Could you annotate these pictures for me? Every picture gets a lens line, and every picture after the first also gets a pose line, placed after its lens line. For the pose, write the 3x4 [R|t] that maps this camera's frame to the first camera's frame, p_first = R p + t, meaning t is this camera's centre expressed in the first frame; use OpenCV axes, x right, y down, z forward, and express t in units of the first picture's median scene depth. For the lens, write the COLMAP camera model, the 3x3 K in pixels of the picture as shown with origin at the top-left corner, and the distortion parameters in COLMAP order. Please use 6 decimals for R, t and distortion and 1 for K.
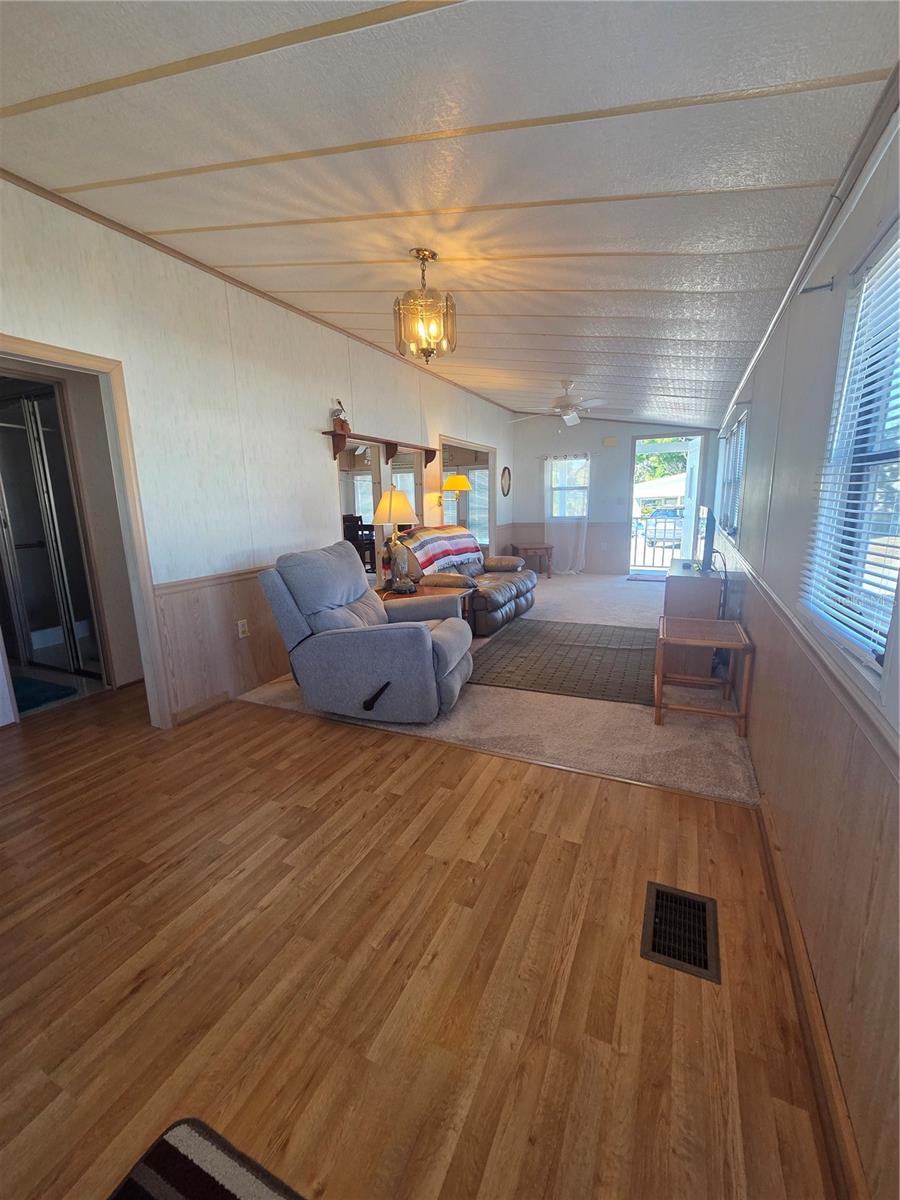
lens RADIAL K [[491.6, 0, 446.6], [0, 491.6, 600.1], [0, 0, 1]] dist [-0.001511, 0.000050]
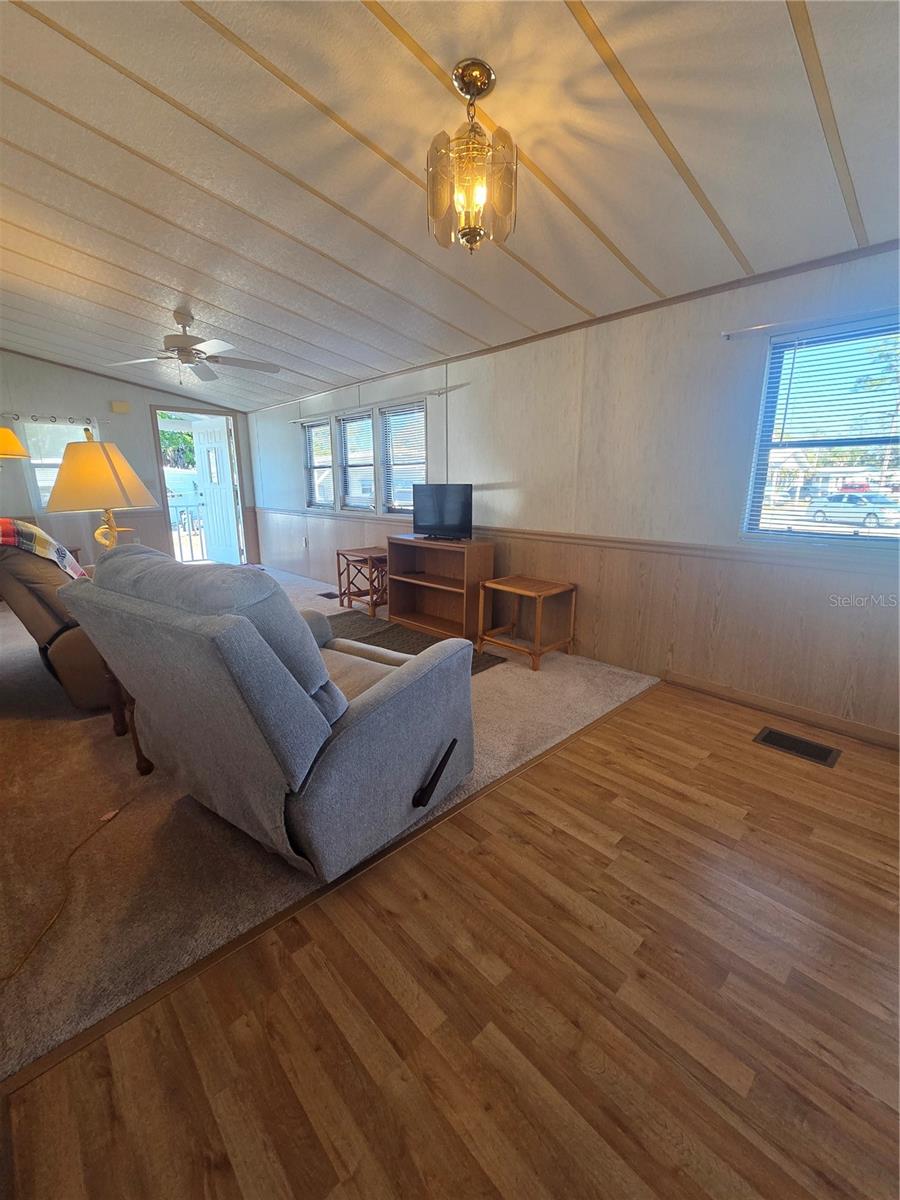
lens RADIAL K [[491.6, 0, 449.3], [0, 491.6, 598.7], [0, 0, 1]] dist [-0.001511, 0.000050]
pose [[0.360692, -0.191359, 0.912843, -0.829898], [0.173960, 0.975355, 0.135726, -0.127434], [-0.916318, 0.109842, 0.385092, 0.900663]]
